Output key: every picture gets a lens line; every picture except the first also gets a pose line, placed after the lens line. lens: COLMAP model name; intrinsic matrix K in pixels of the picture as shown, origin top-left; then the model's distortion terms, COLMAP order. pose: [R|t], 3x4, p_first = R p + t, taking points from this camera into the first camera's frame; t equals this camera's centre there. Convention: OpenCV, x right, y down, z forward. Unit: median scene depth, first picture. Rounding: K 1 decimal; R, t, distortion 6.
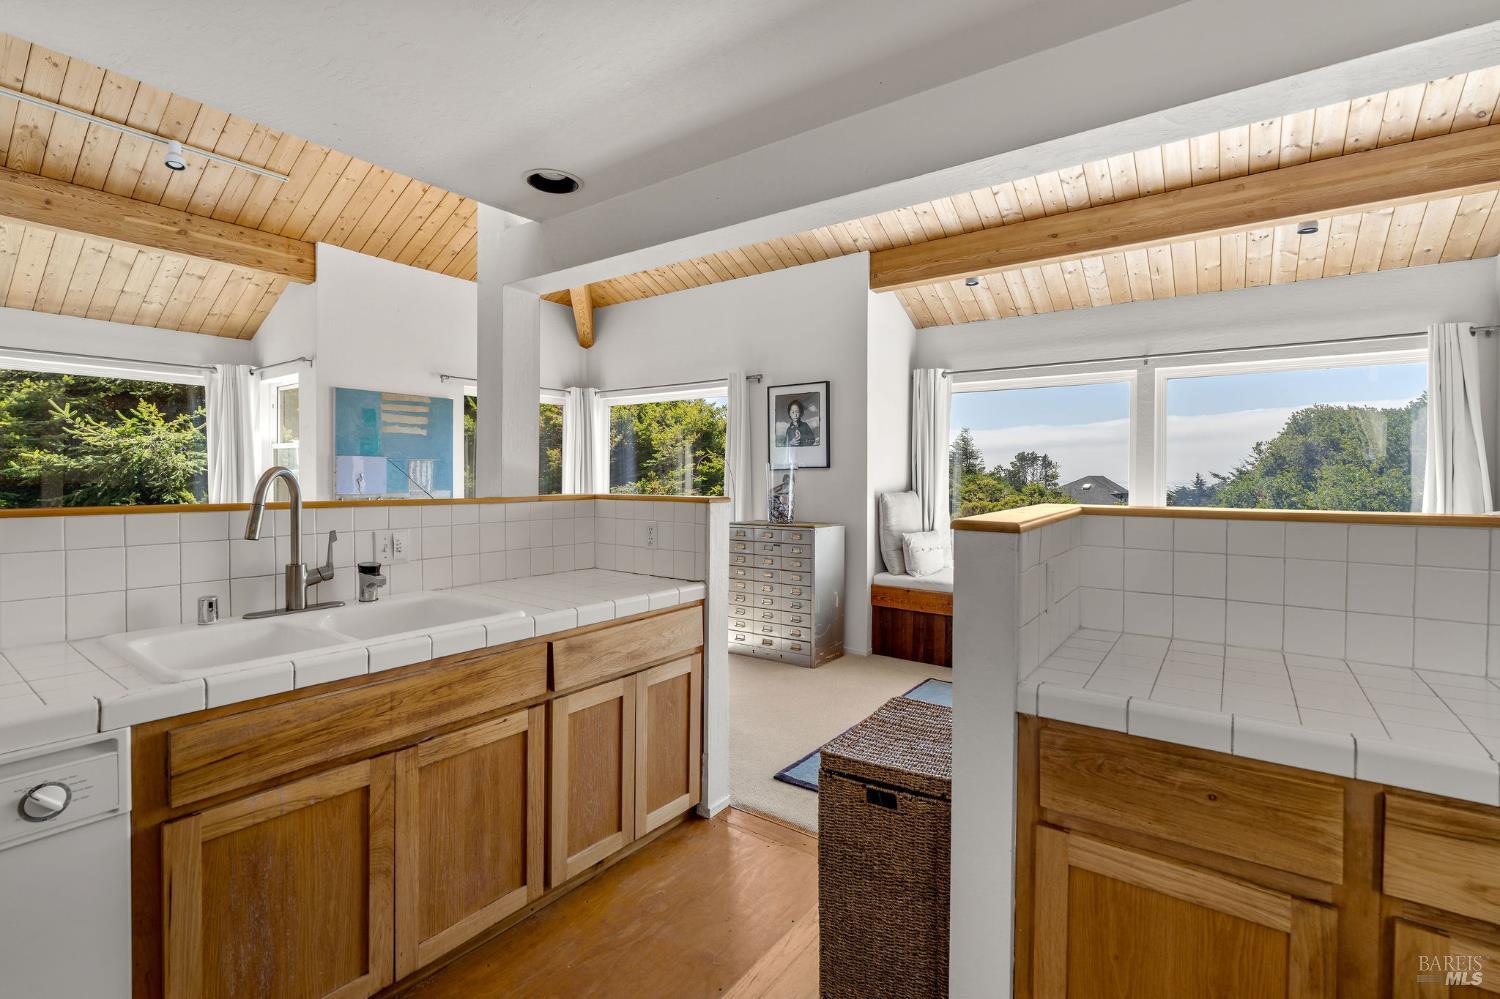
lens RADIAL K [[691.4, 0, 748.1], [0, 691.4, 489.0], [0, 0, 1]] dist [0.000781, 0.001005]
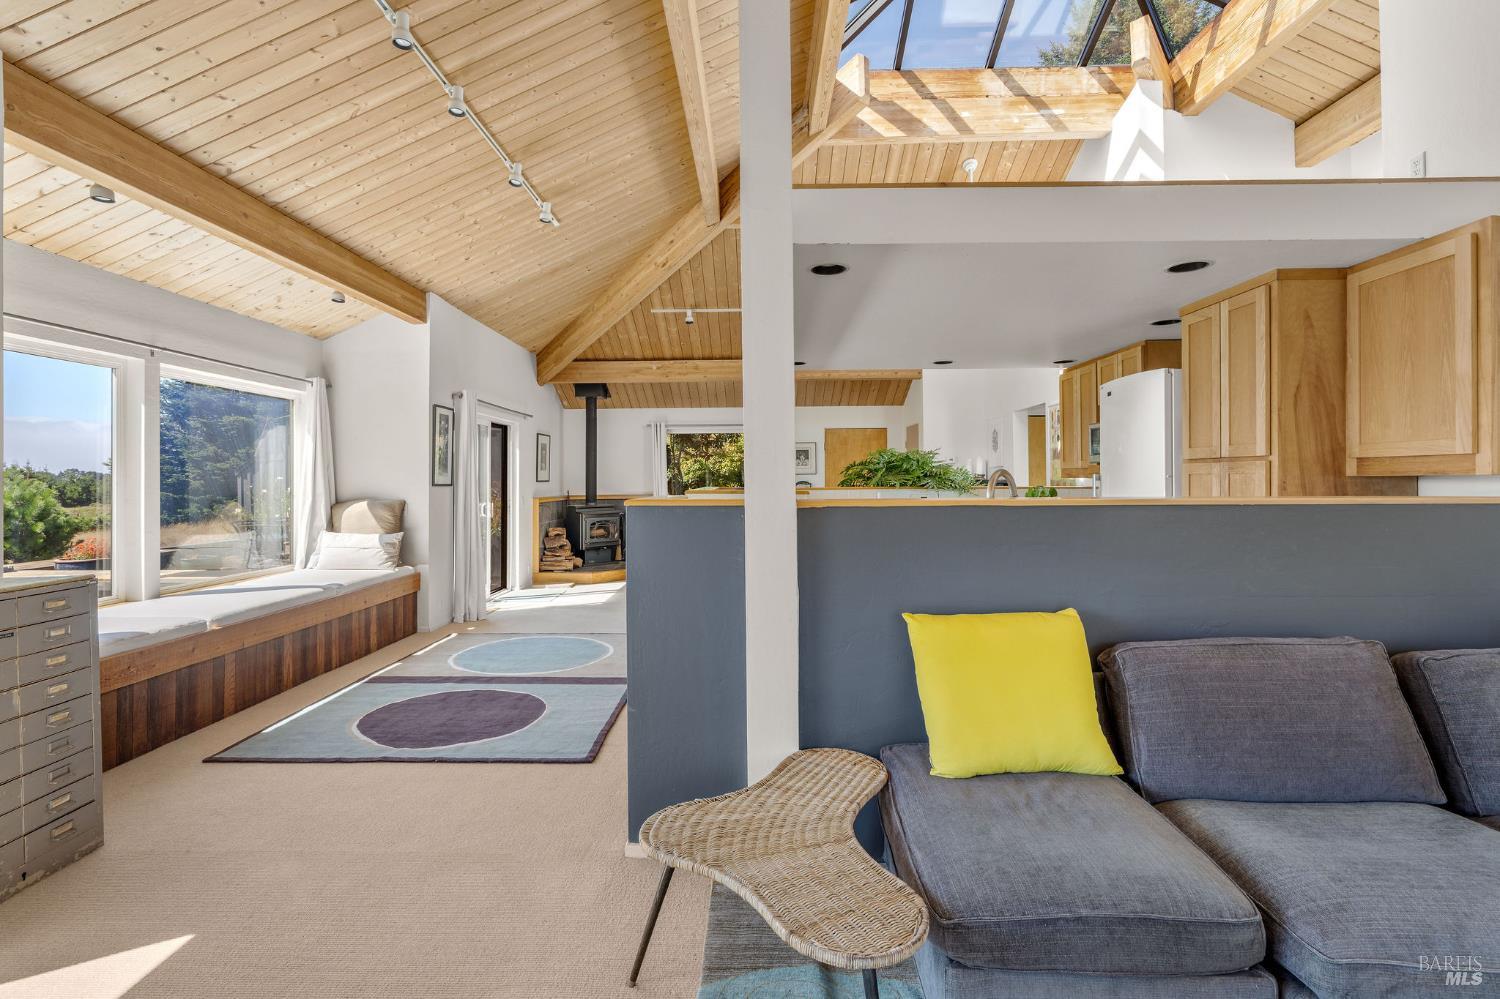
lens RADIAL K [[686.6, 0, 746.0], [0, 686.6, 477.6], [0, 0, 1]] dist [-0.005870, 0.000980]
pose [[-0.572622, 0.002302, 0.819816, -0.553943], [0.019869, 0.999741, 0.011071, -0.014869], [-0.819579, 0.022628, -0.572520, 0.807917]]
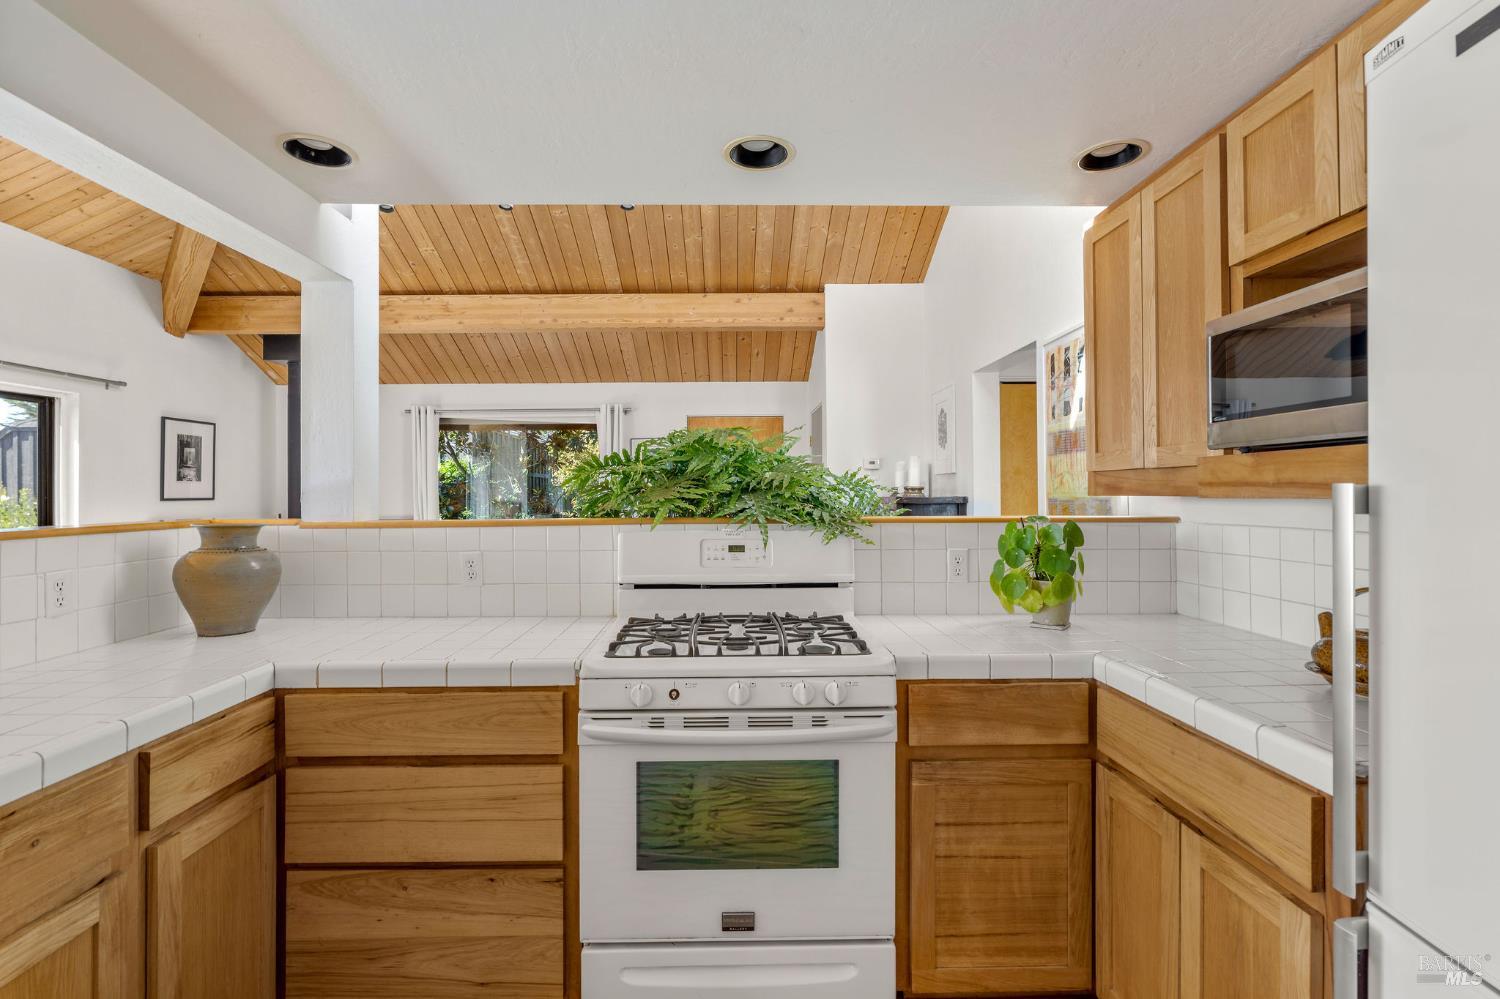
lens RADIAL K [[683.1, 0, 735.1], [0, 683.1, 492.4], [0, 0, 1]] dist [0.000489, 0.000287]
pose [[-0.593445, 0.000672, 0.804874, -0.144155], [0.020651, 0.999683, 0.014391, -0.004717], [-0.804610, 0.025162, -0.593271, 0.177964]]
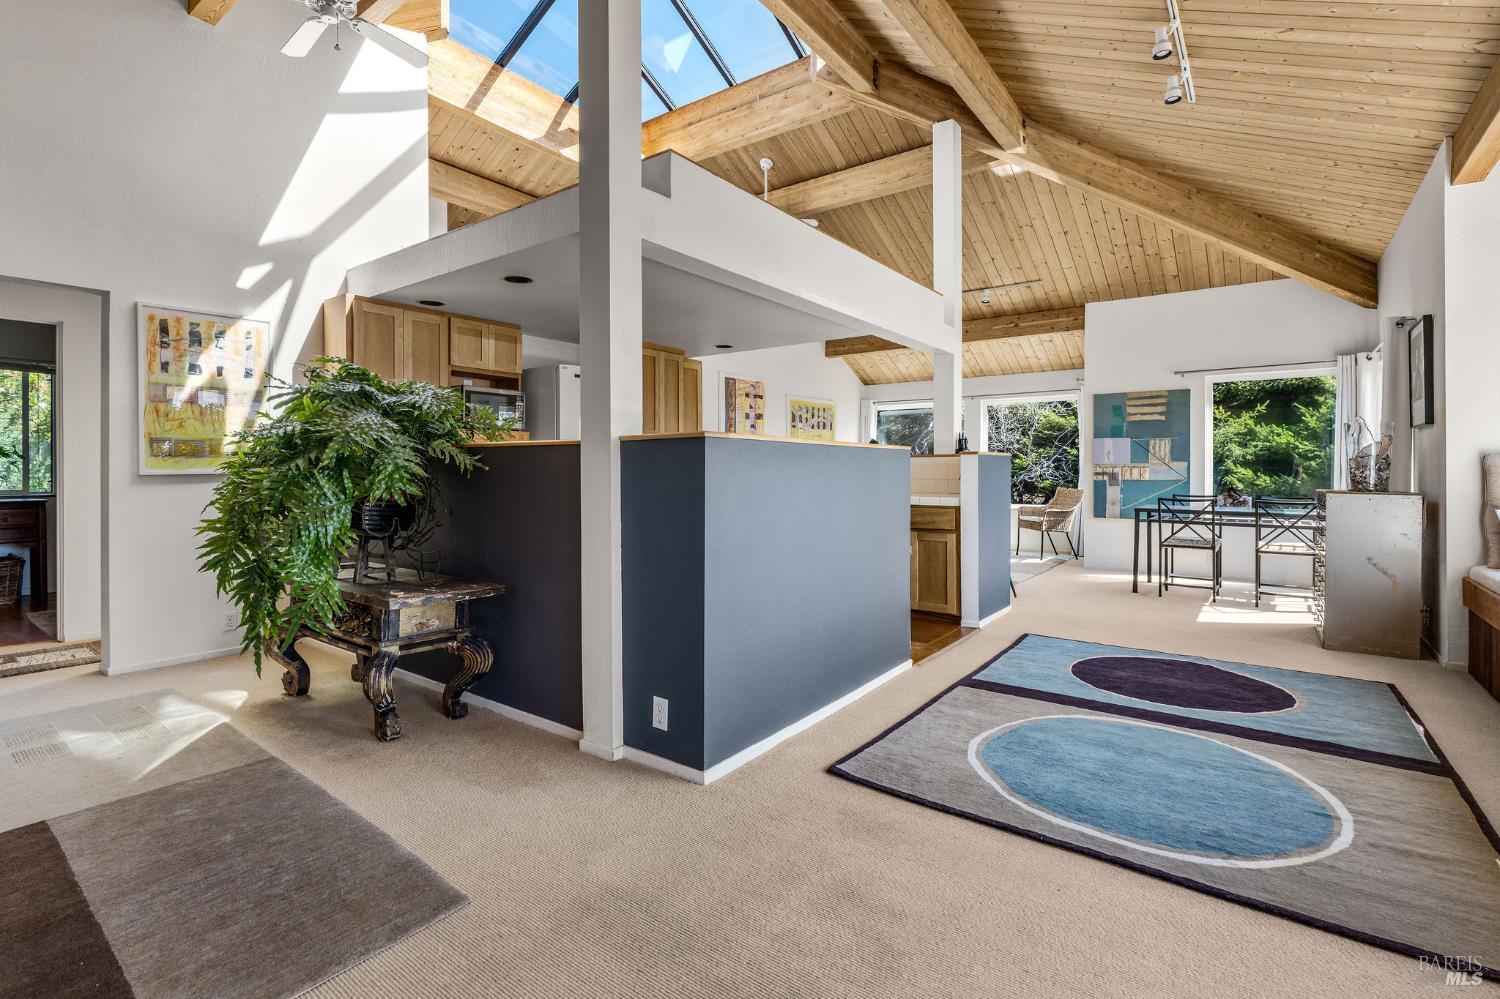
lens RADIAL K [[698.2, 0, 750.5], [0, 698.2, 468.4], [0, 0, 1]] dist [-0.000990, 0.000528]
pose [[-0.010264, -0.003804, -0.999940, 0.896254], [-0.019968, 0.999794, -0.003598, 0.036511], [0.999748, 0.019929, -0.010338, 0.238216]]
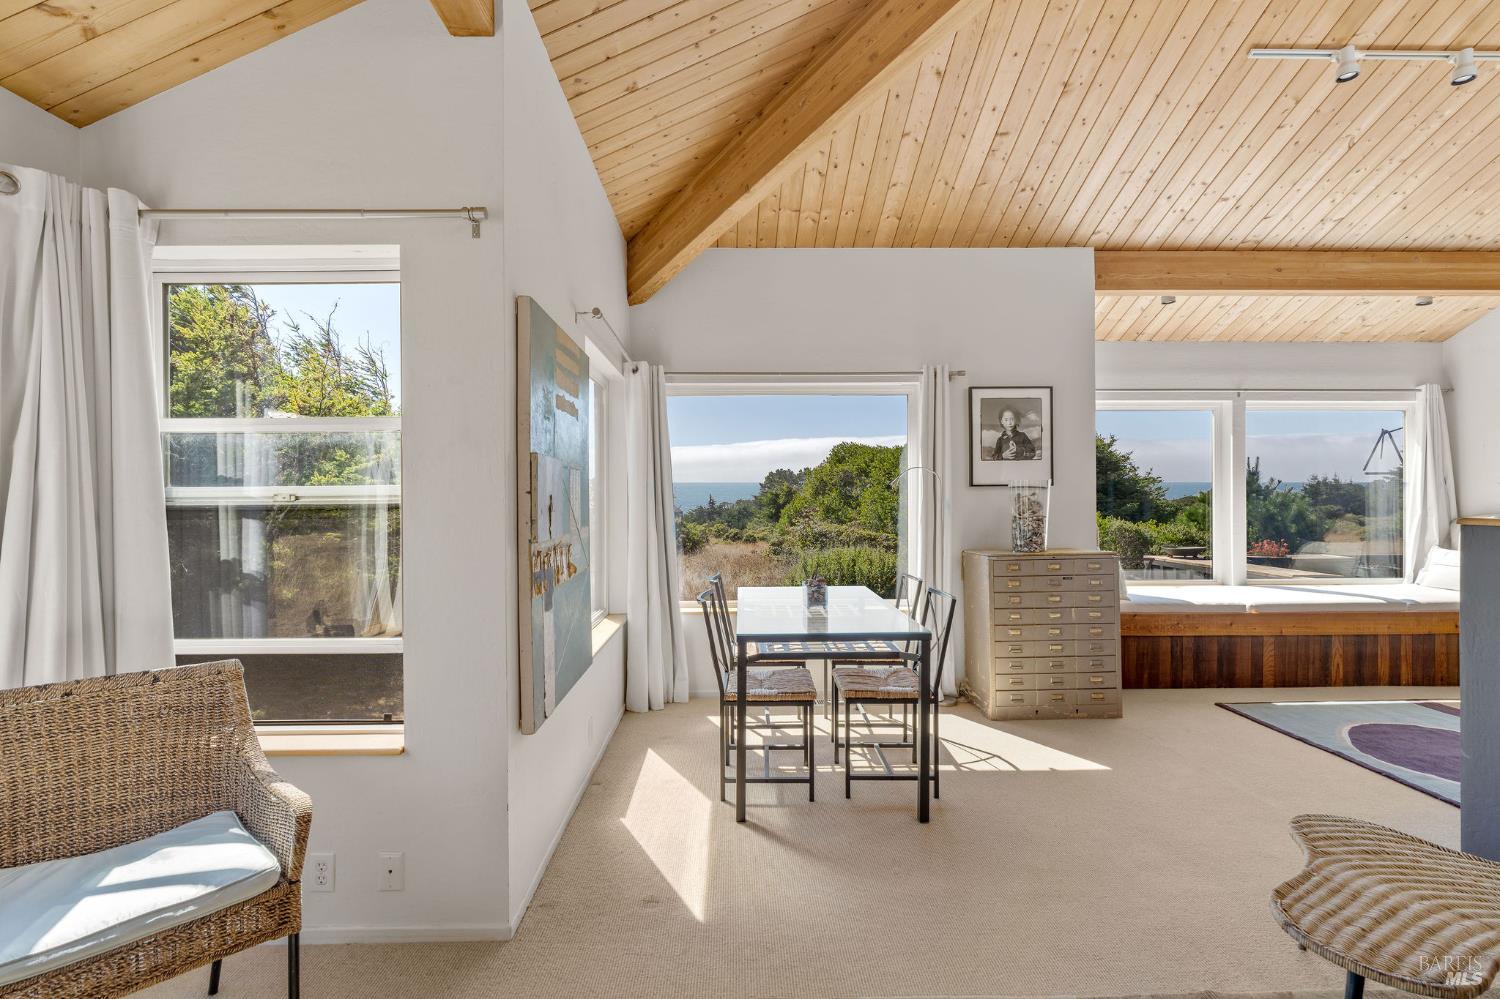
lens RADIAL K [[685.9, 0, 750.0], [0, 685.9, 499.5], [0, 0, 1]] dist [0.000503, 0.000416]
pose [[0.791203, -0.010047, 0.611472, -0.714374], [0.020690, 0.999732, -0.010345, -0.011754], [-0.611204, 0.020836, 0.791199, 0.546307]]
